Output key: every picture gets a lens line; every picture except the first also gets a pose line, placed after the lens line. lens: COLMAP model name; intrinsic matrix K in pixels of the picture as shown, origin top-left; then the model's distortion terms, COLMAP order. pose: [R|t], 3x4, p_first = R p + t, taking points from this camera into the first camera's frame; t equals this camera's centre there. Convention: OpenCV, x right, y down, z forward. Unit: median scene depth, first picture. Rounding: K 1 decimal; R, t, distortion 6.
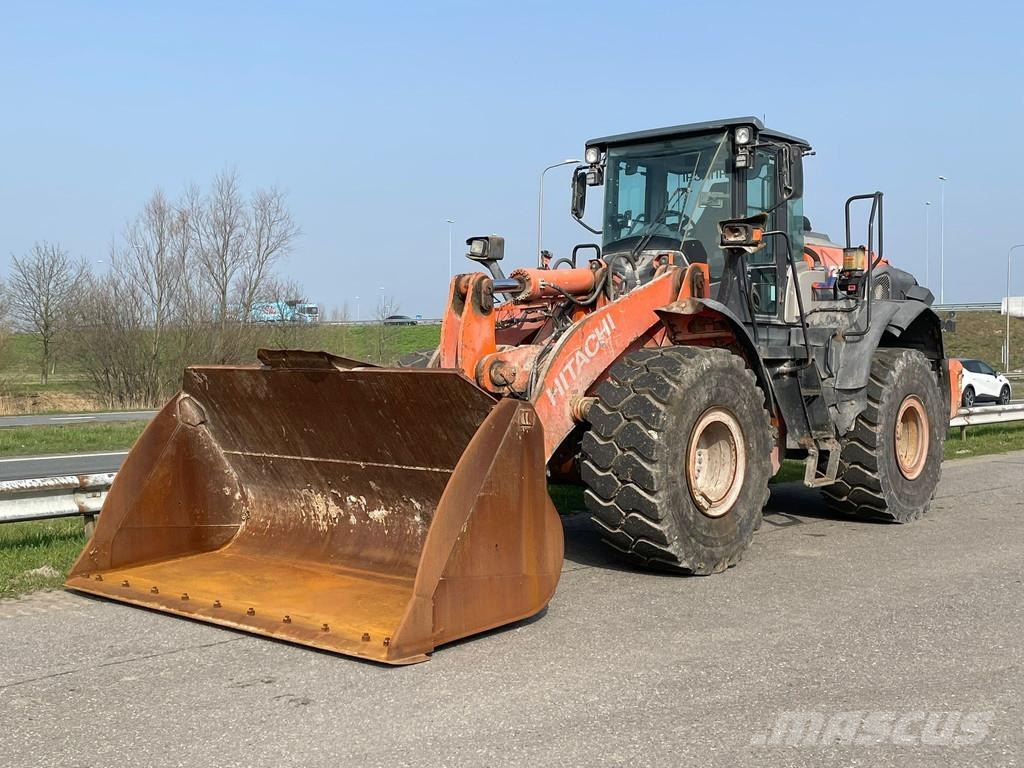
lens RADIAL K [[1211.0, 0, 512.0], [0, 1211.0, 384.0], [0, 0, 1]] dist [0.135819, -0.315013]
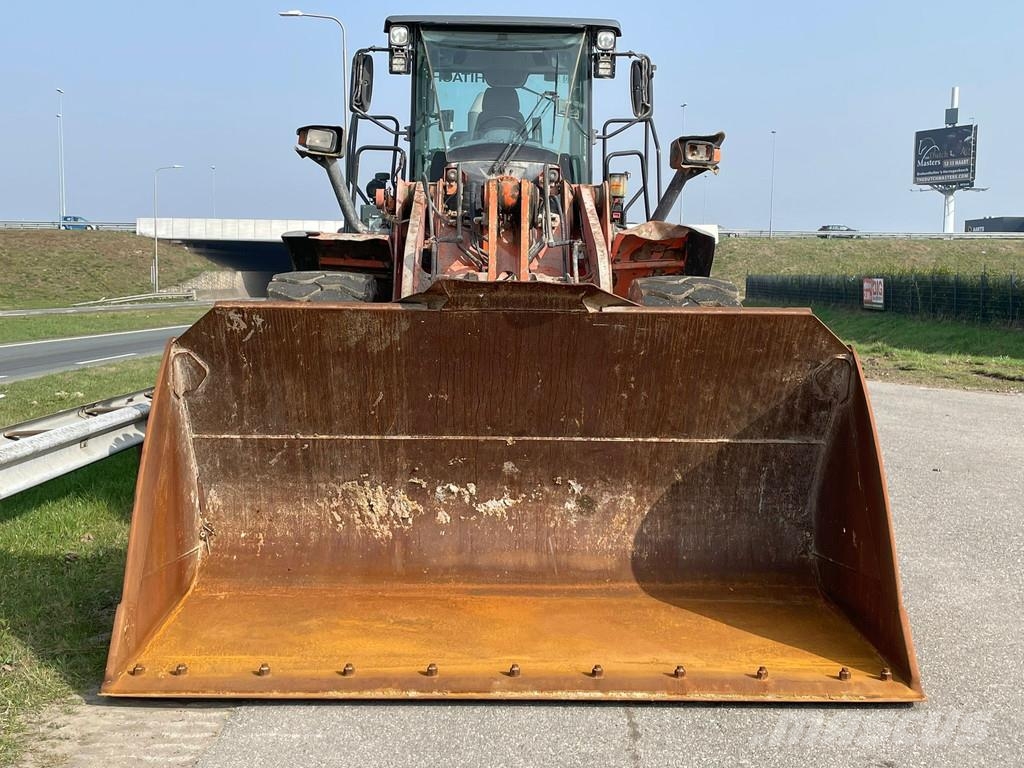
lens RADIAL K [[1205.7, 0, 513.3], [0, 1205.7, 365.6], [0, 0, 1]] dist [0.155591, -0.000266]
pose [[0.752464, -0.041012, 0.657356, -0.543910], [0.007368, 0.998521, 0.053863, -0.015101], [-0.658593, -0.035687, 0.751653, 0.423821]]
